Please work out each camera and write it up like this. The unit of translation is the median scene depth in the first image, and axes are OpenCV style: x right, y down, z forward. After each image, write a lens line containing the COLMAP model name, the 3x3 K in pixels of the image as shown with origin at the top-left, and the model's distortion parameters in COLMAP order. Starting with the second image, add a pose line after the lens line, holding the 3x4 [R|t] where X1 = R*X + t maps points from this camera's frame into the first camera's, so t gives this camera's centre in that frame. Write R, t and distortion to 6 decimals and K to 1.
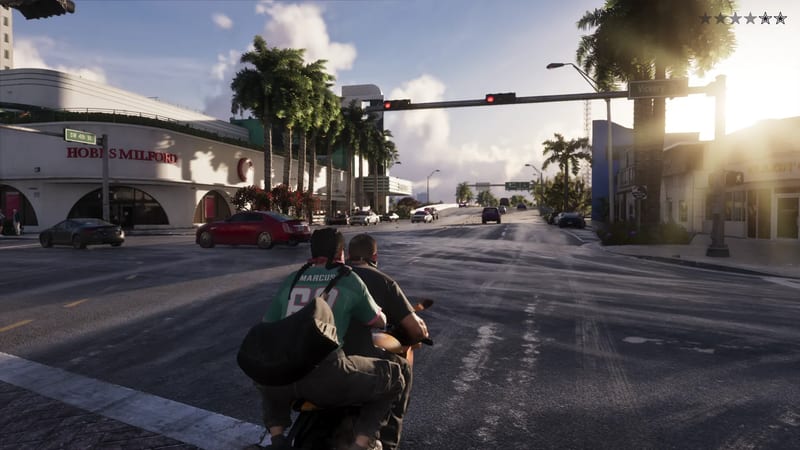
lens RADIAL K [[502.9, 0, 393.0], [0, 502.9, 226.5], [0, 0, 1]] dist [0.011754, 0.004744]
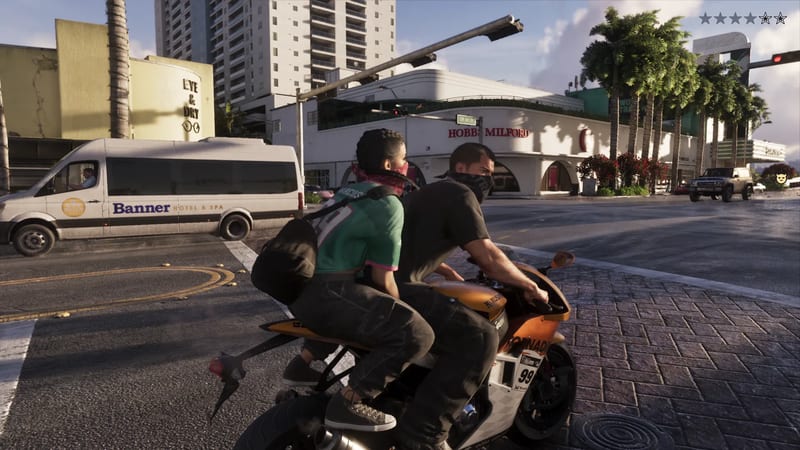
lens RADIAL K [[502.9, 0, 393.4], [0, 502.9, 225.2], [0, 0, 1]] dist [0.011754, 0.004744]
pose [[0.819261, 0.043046, -0.571802, -0.020015], [-0.014619, 0.998422, 0.054217, 0.012597], [0.573234, -0.036059, 0.818598, -0.090269]]
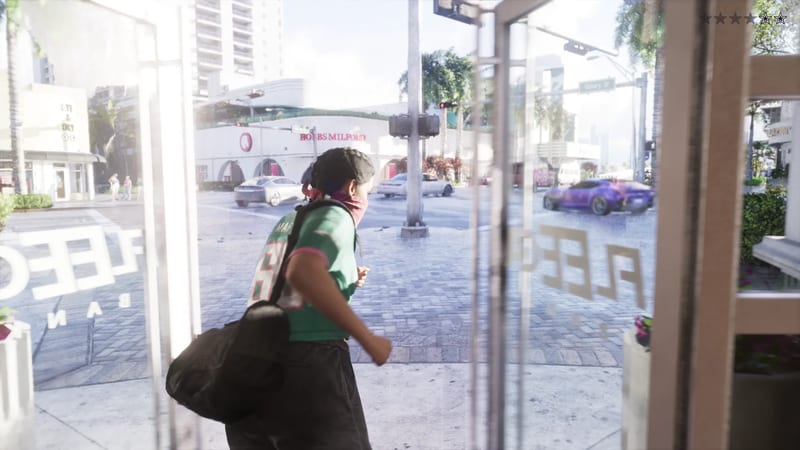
lens RADIAL K [[502.9, 0, 397.6], [0, 502.9, 226.5], [0, 0, 1]] dist [0.011754, 0.004744]
pose [[0.910095, 0.036979, -0.412745, 0.219068], [-0.008268, 0.997433, 0.071131, 0.012561], [0.414316, -0.061323, 0.908065, -0.237776]]
